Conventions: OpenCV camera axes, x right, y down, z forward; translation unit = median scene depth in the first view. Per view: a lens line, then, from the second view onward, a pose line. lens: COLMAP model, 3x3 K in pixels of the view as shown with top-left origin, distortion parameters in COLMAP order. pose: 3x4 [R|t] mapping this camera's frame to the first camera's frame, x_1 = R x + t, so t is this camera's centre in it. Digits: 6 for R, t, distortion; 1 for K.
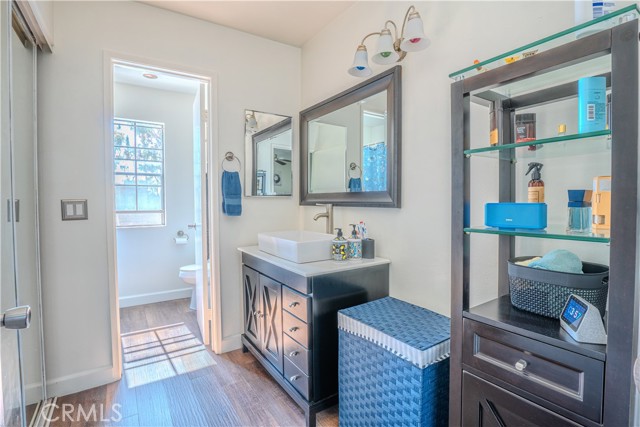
lens RADIAL K [[312.8, 0, 322.4], [0, 312.8, 213.4], [0, 0, 1]] dist [-0.041496, 0.007410]
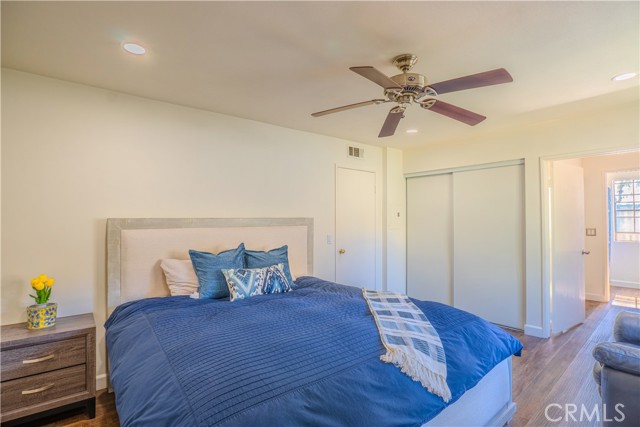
lens RADIAL K [[312.8, 0, 322.4], [0, 312.8, 213.4], [0, 0, 1]] dist [-0.041496, 0.007410]
pose [[0.119234, -0.015457, -0.992746, 0.744471], [-0.031903, 0.999303, -0.019391, -0.023138], [0.992353, 0.033984, 0.118658, -0.792759]]
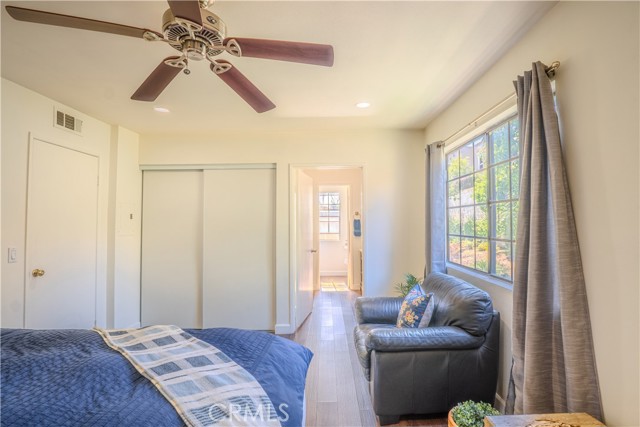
lens RADIAL K [[312.8, 0, 322.4], [0, 312.8, 213.4], [0, 0, 1]] dist [-0.041496, 0.007410]
pose [[0.833703, -0.019163, -0.551880, 0.544731], [-0.016113, 0.998128, -0.058999, -0.014507], [0.551978, 0.058080, 0.831834, -0.807683]]
